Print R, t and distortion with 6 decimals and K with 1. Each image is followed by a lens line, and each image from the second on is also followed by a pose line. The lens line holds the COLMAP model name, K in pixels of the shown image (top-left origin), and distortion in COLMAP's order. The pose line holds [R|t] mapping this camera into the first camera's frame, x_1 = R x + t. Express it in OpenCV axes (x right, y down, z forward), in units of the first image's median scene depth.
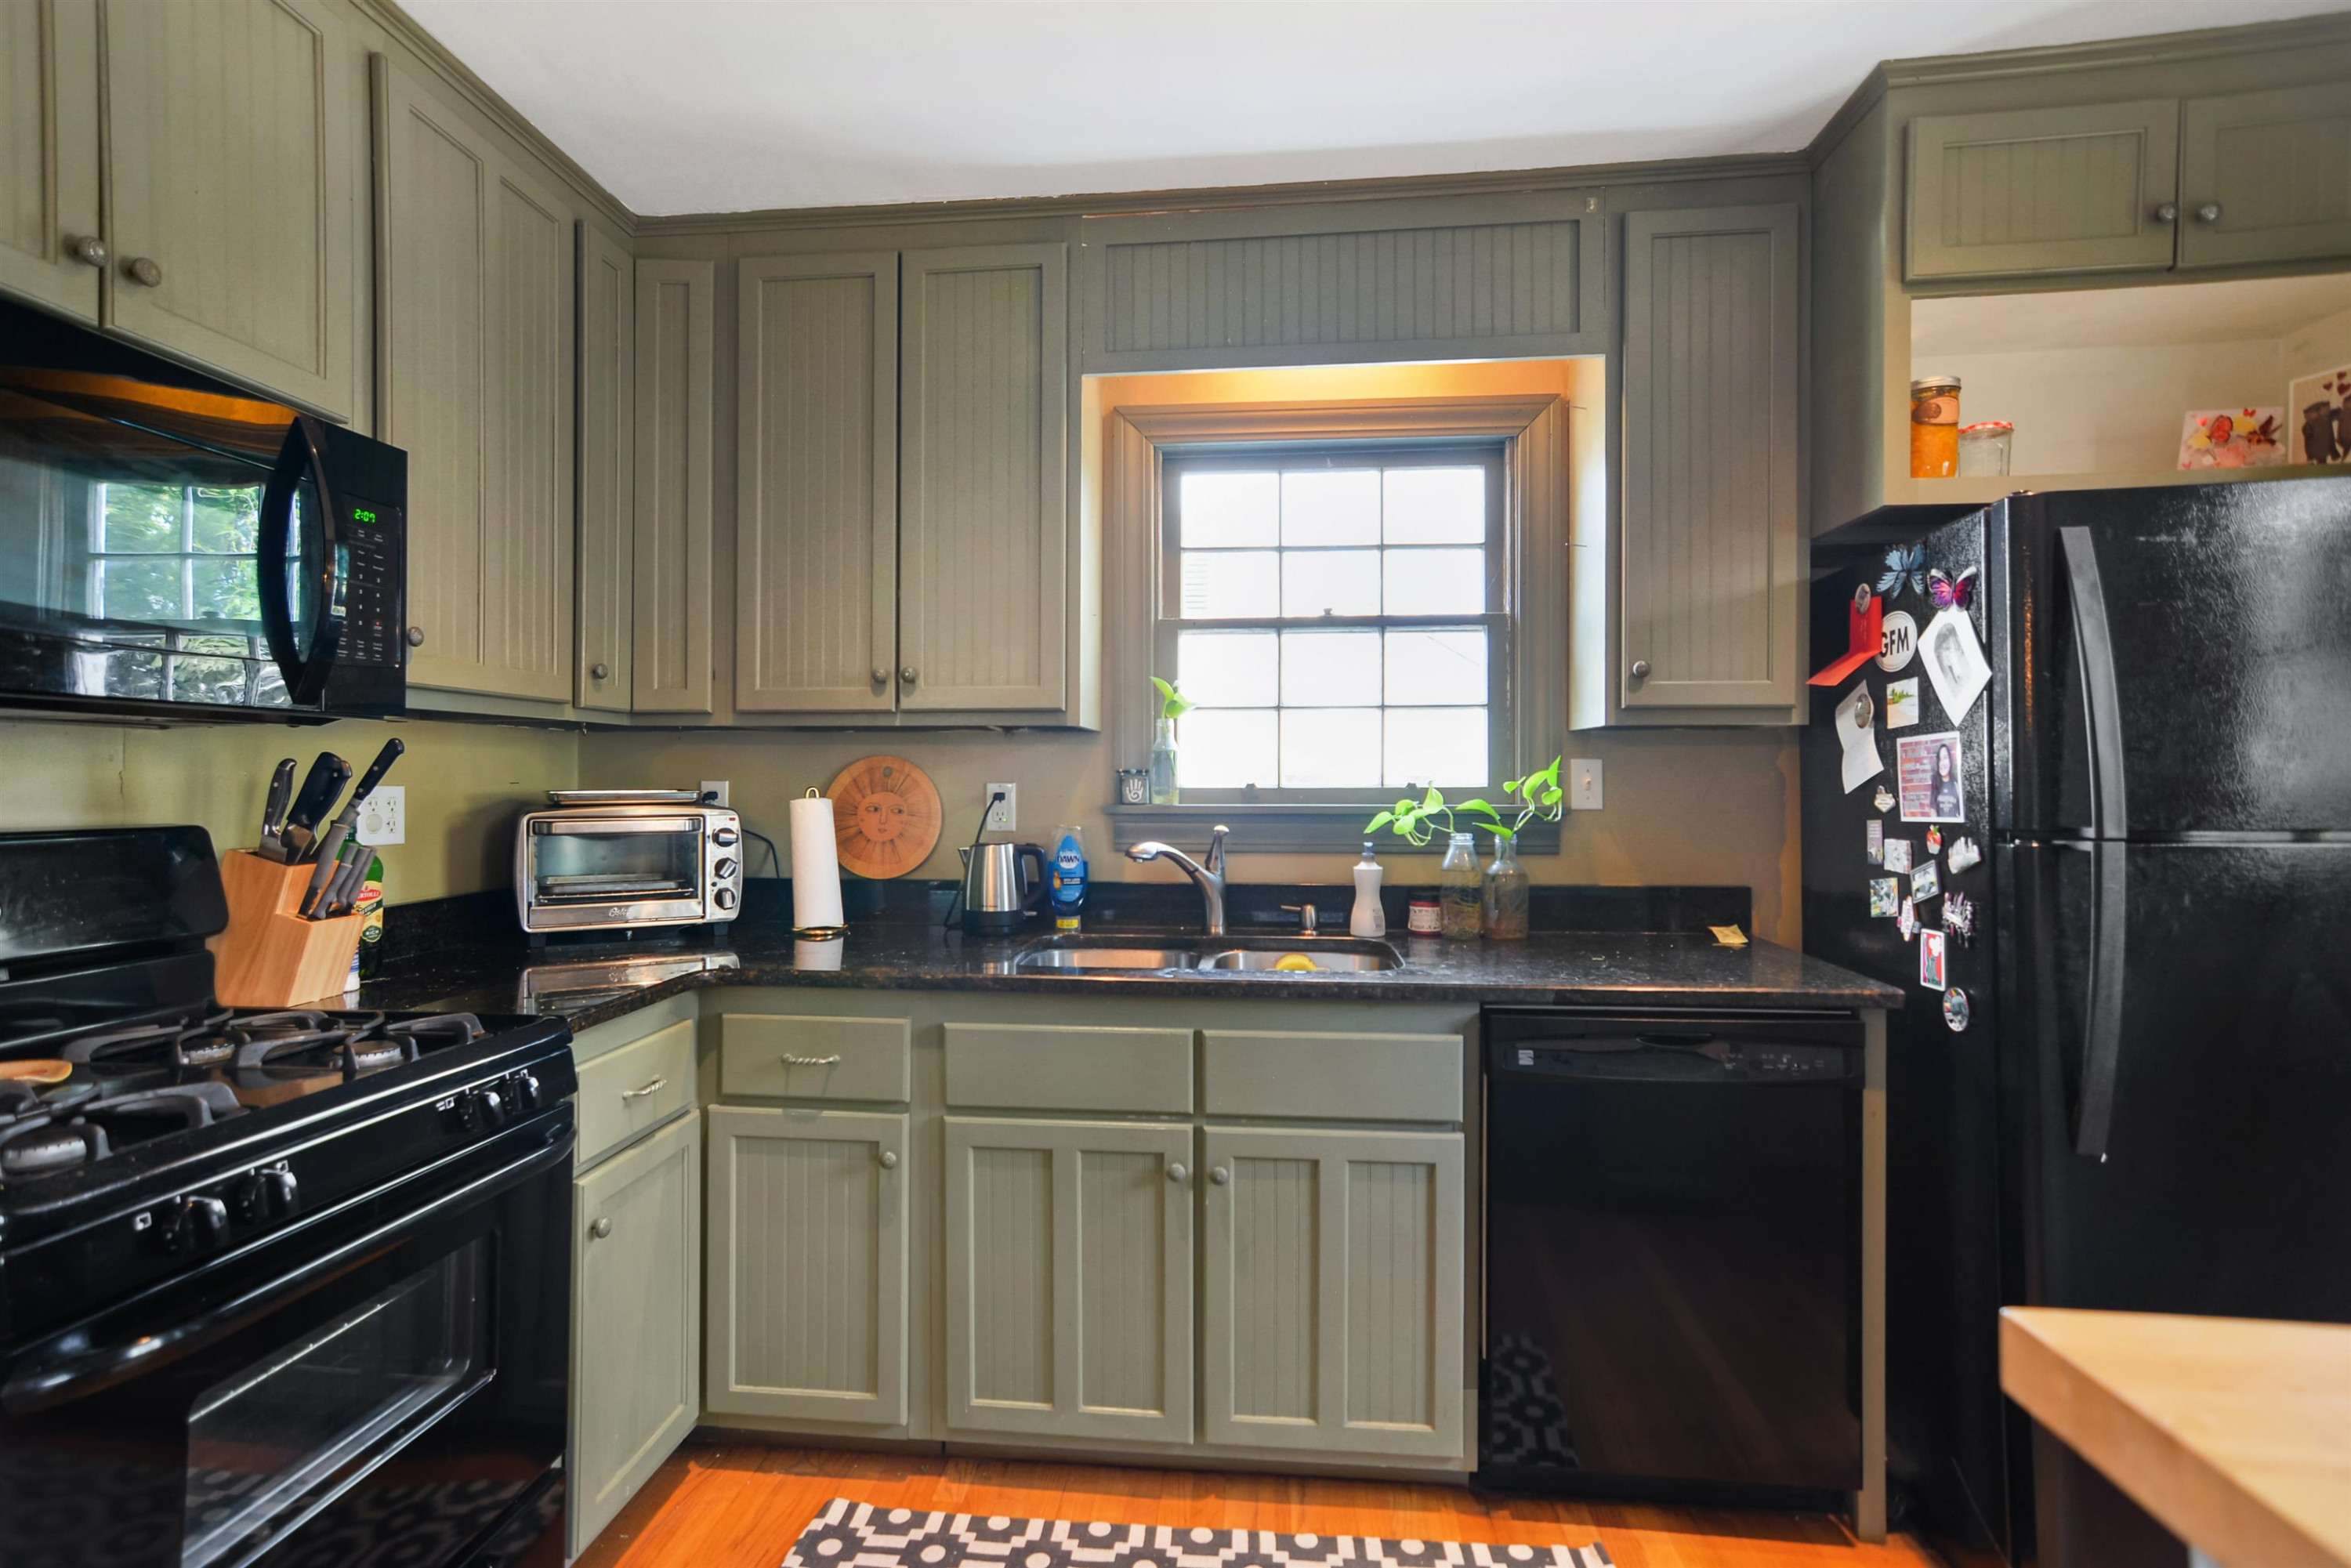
lens RADIAL K [[1140.9, 0, 1163.9], [0, 1140.9, 776.4], [0, 0, 1]] dist [0.005592, 0.011256]
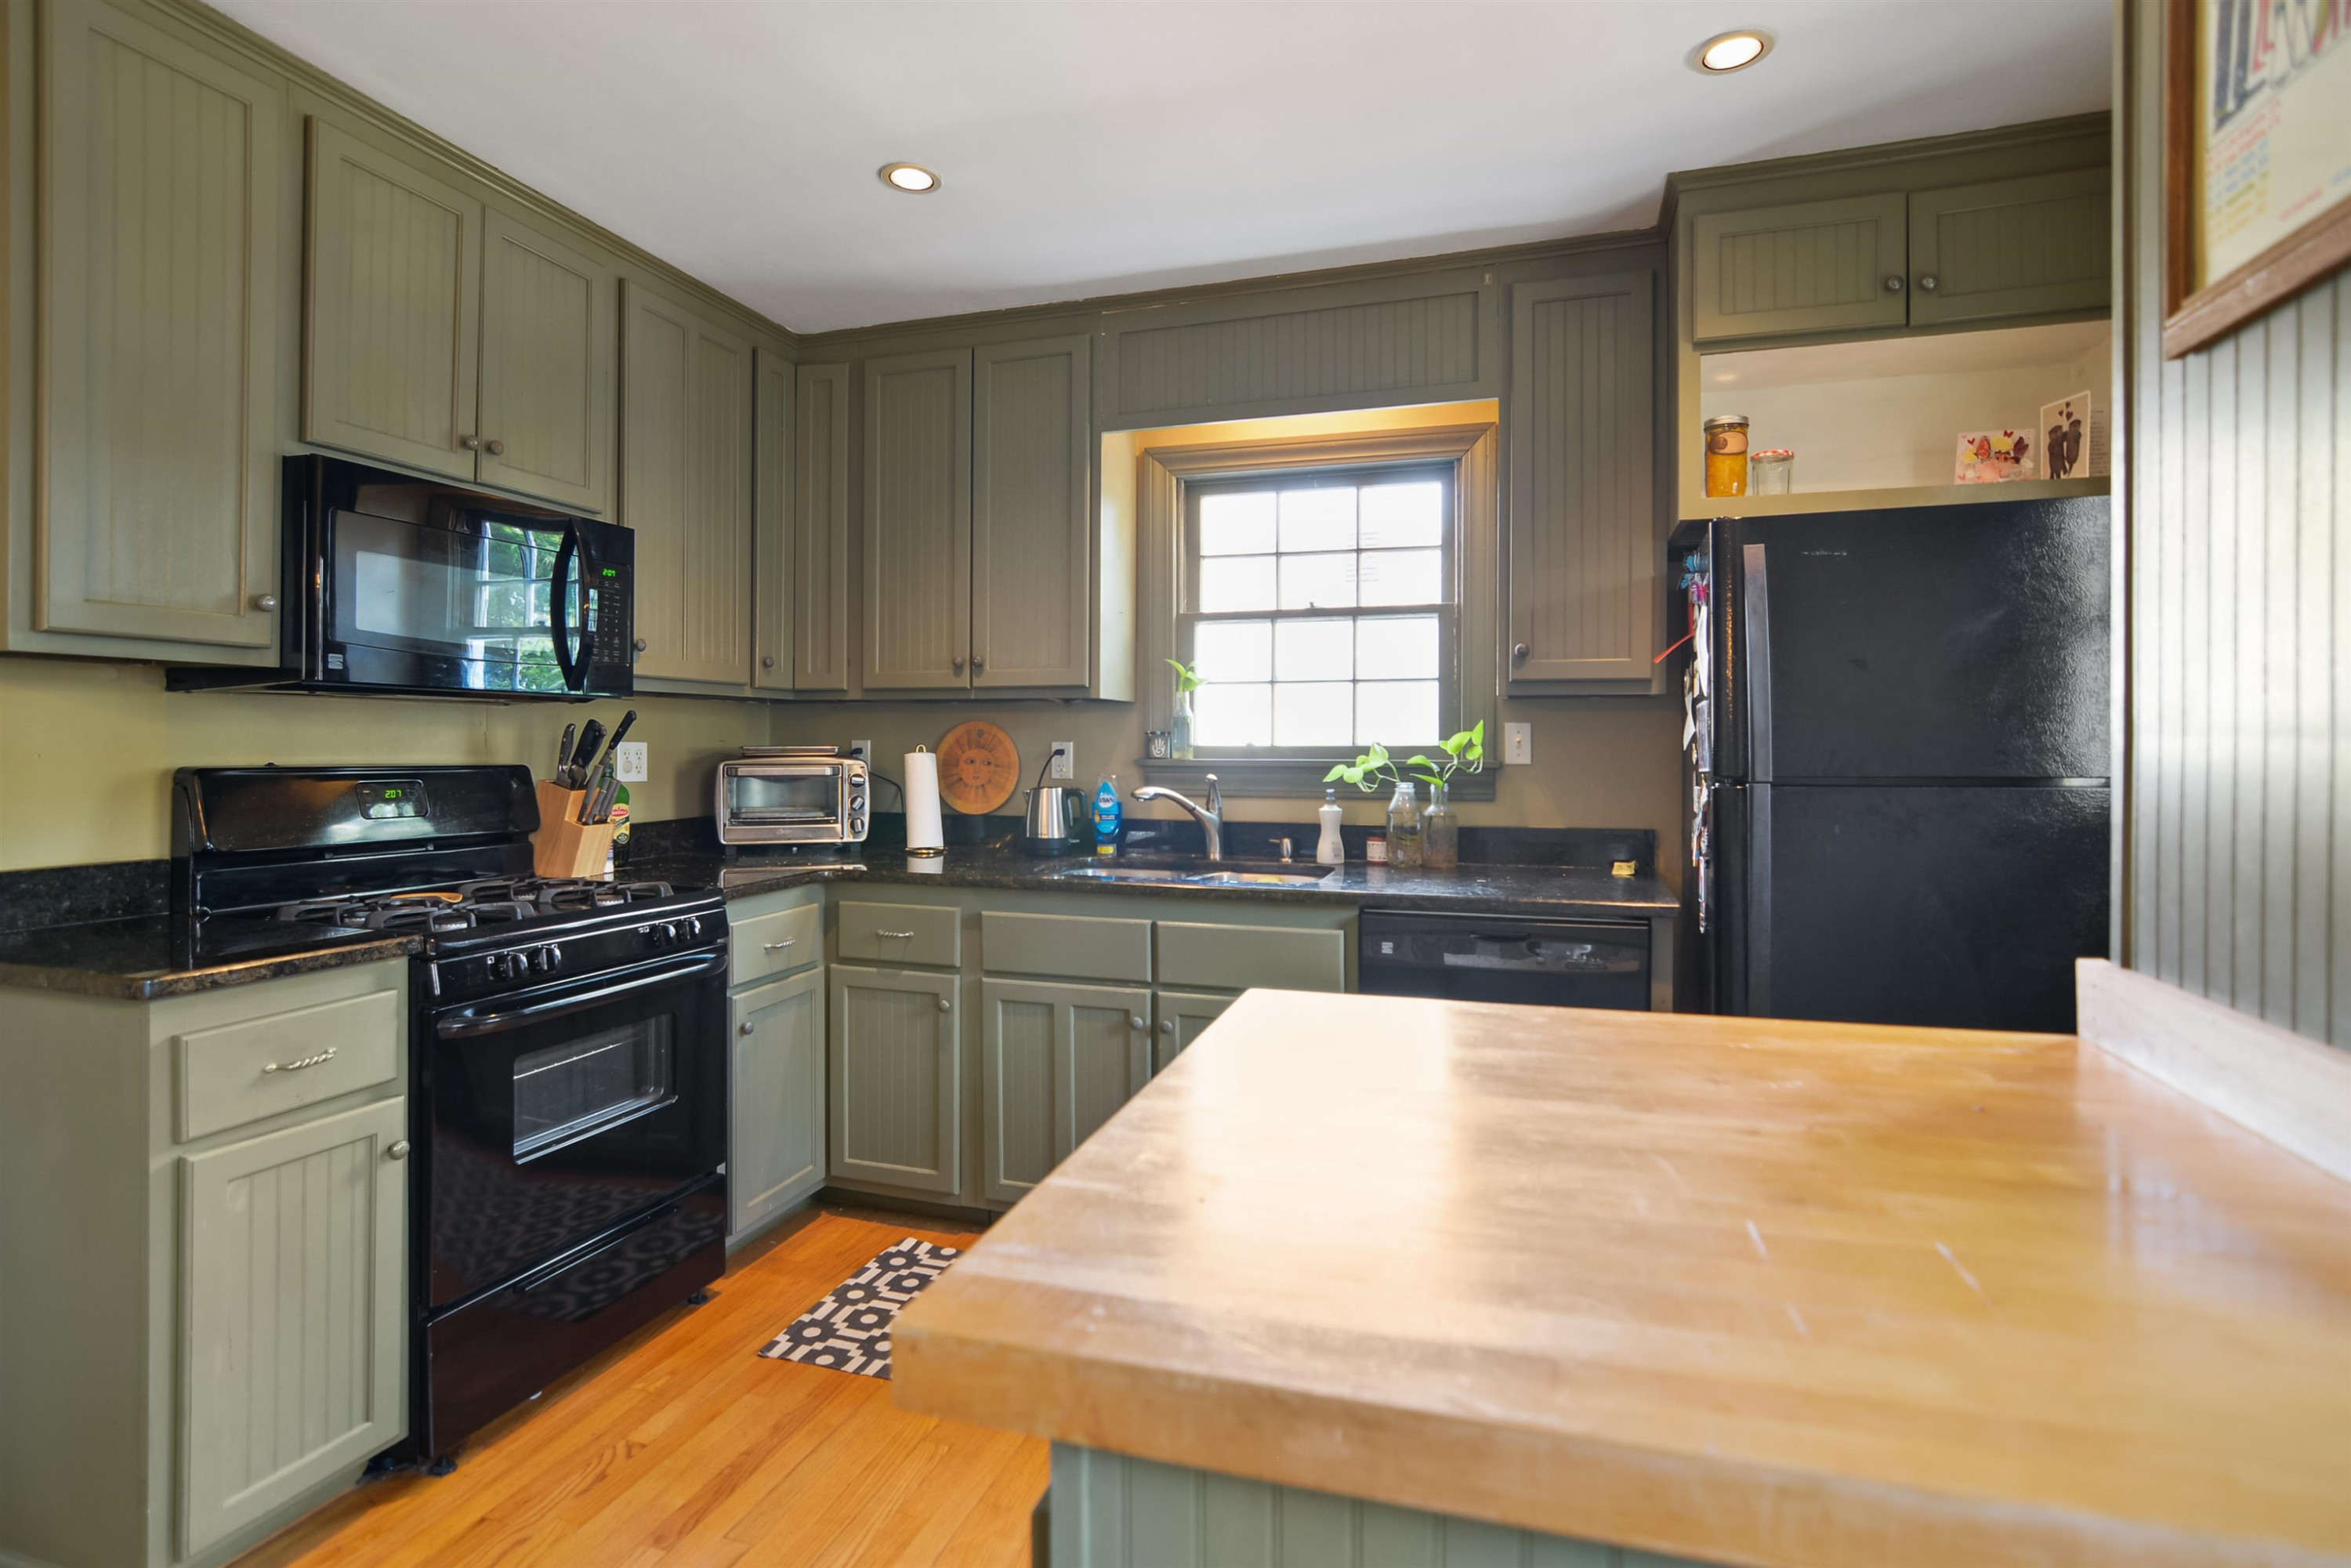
lens RADIAL K [[1140.9, 0, 1154.4], [0, 1140.9, 748.7], [0, 0, 1]] dist [0.005592, 0.011256]
pose [[0.978109, 0.003925, -0.208055, 0.267973], [-0.002329, 0.999966, 0.007914, 0.003678], [0.208079, -0.007256, 0.978085, -0.287349]]
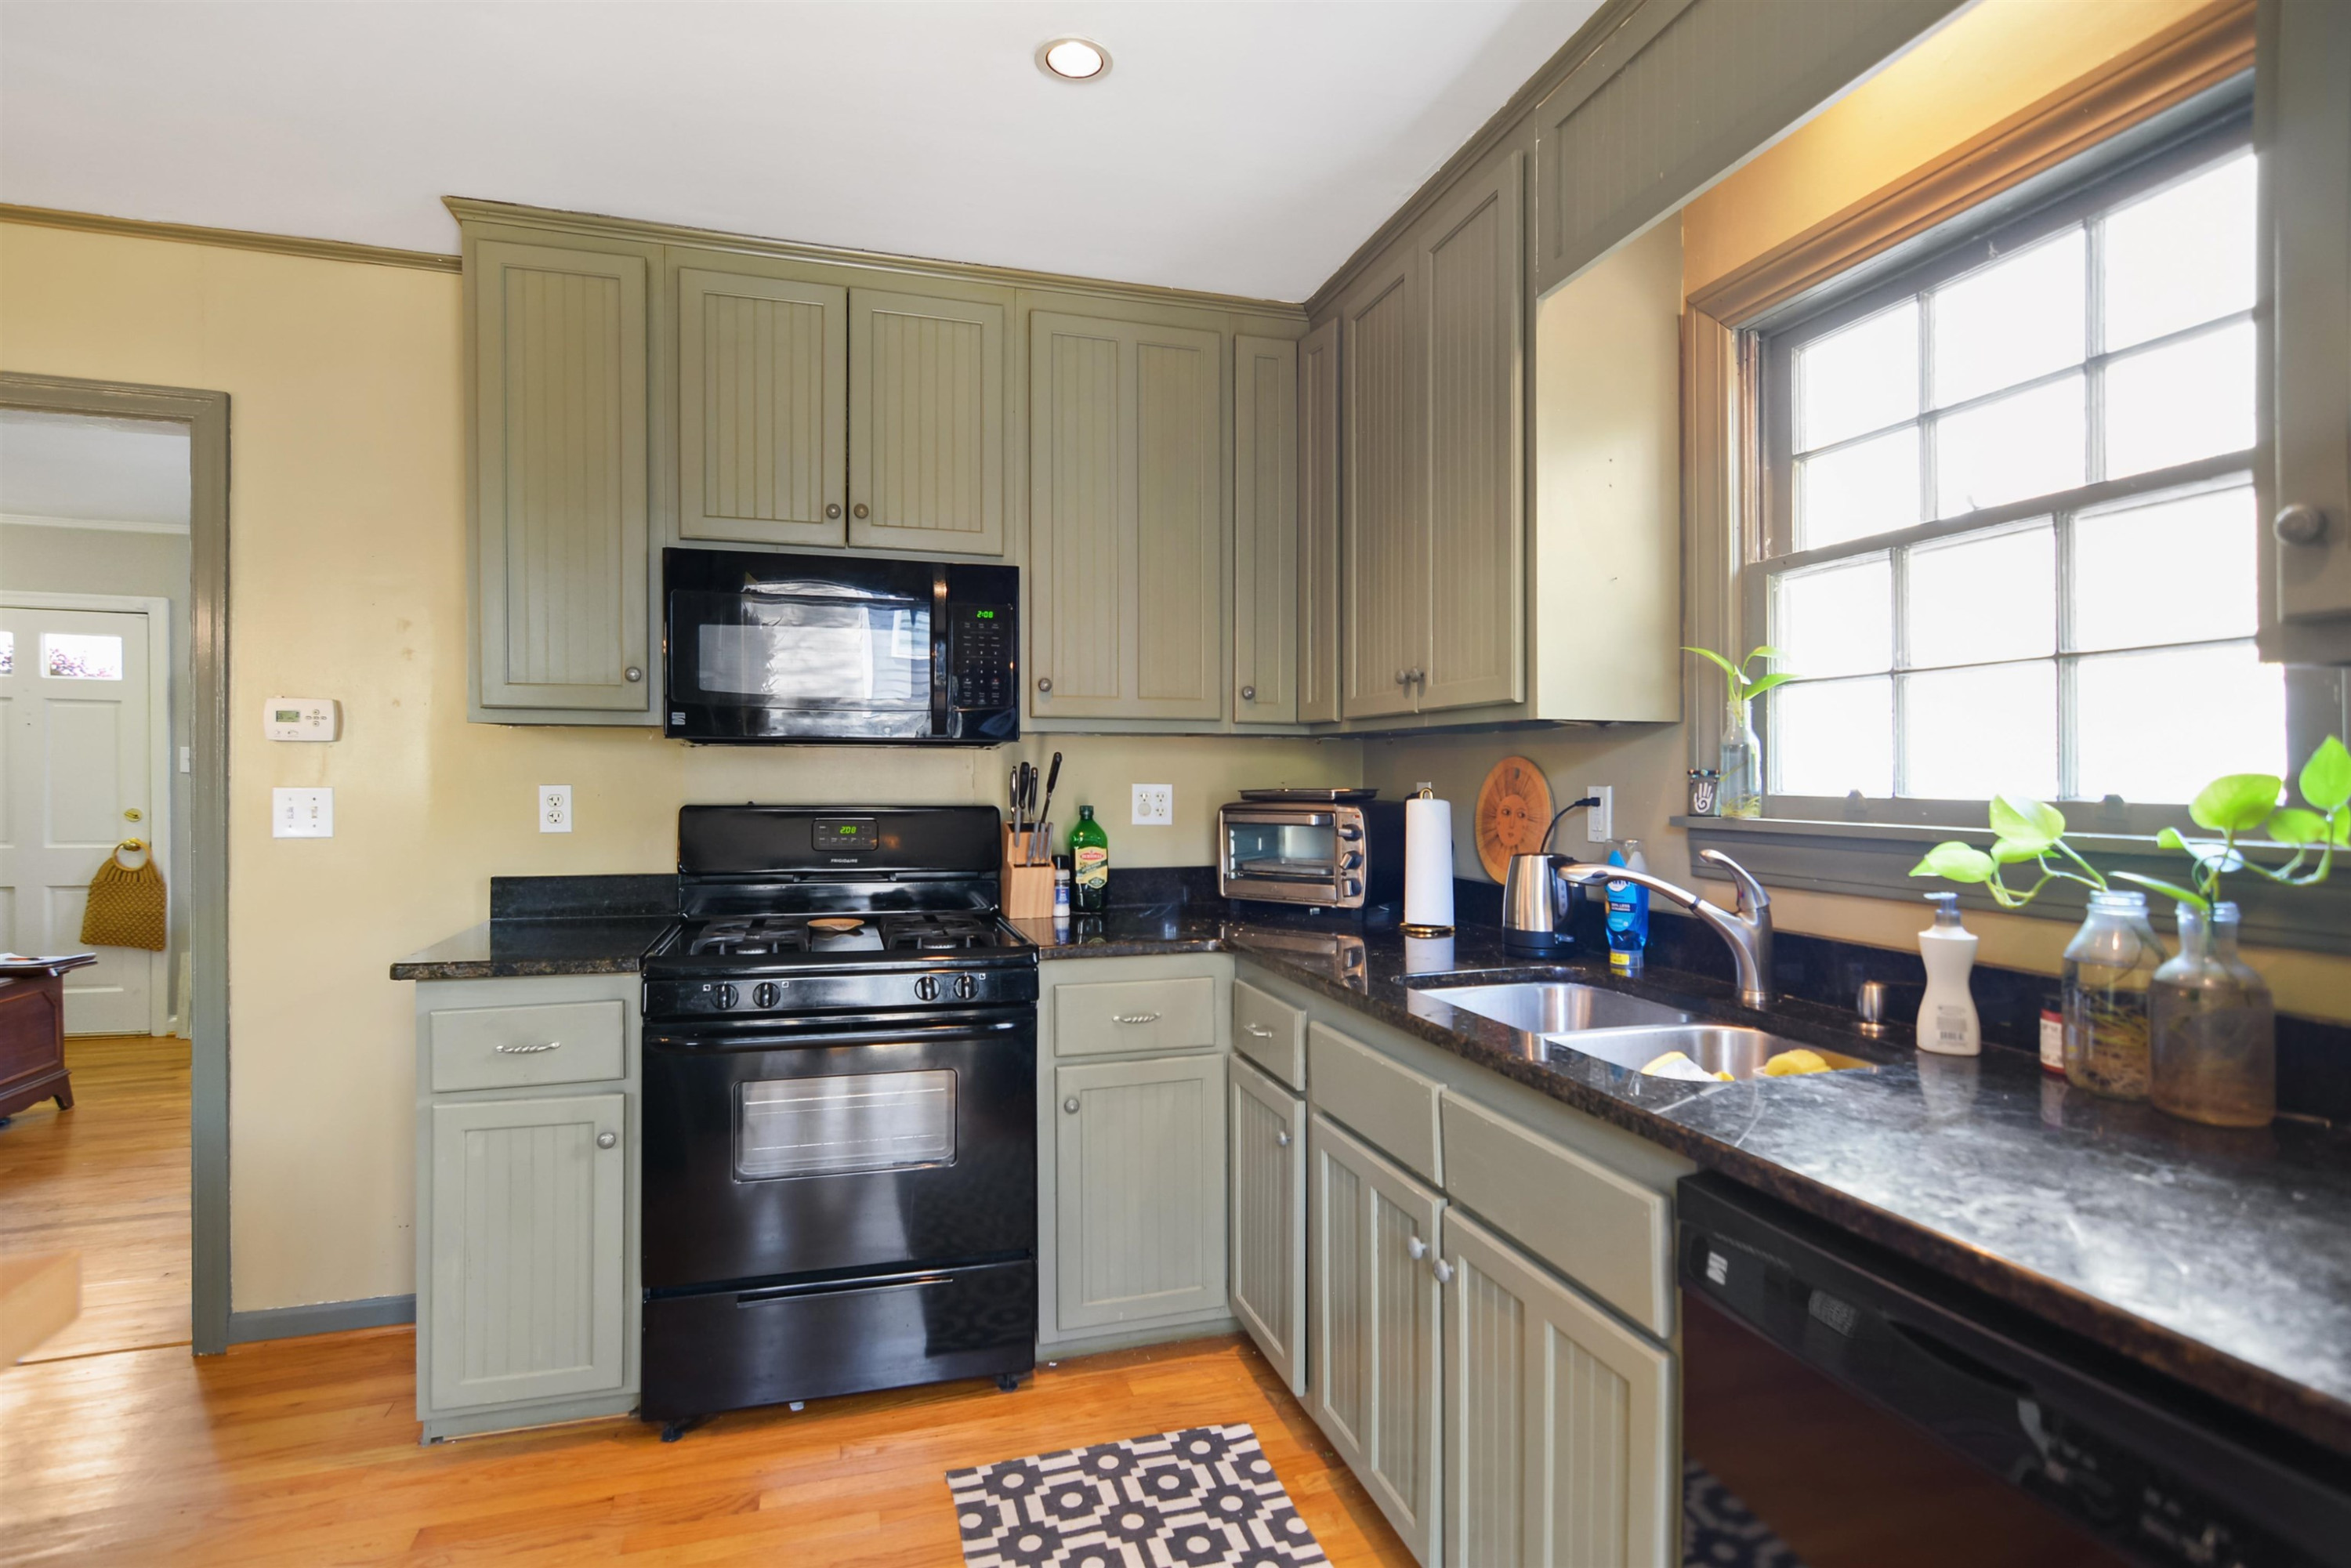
lens RADIAL K [[1140.9, 0, 1174.6], [0, 1140.9, 789.0], [0, 0, 1]] dist [0.005592, 0.011256]
pose [[0.398888, 0.012259, -0.916918, 0.603504], [-0.000070, 0.999911, 0.013338, -0.003905], [0.917000, -0.005256, 0.398854, 0.423722]]
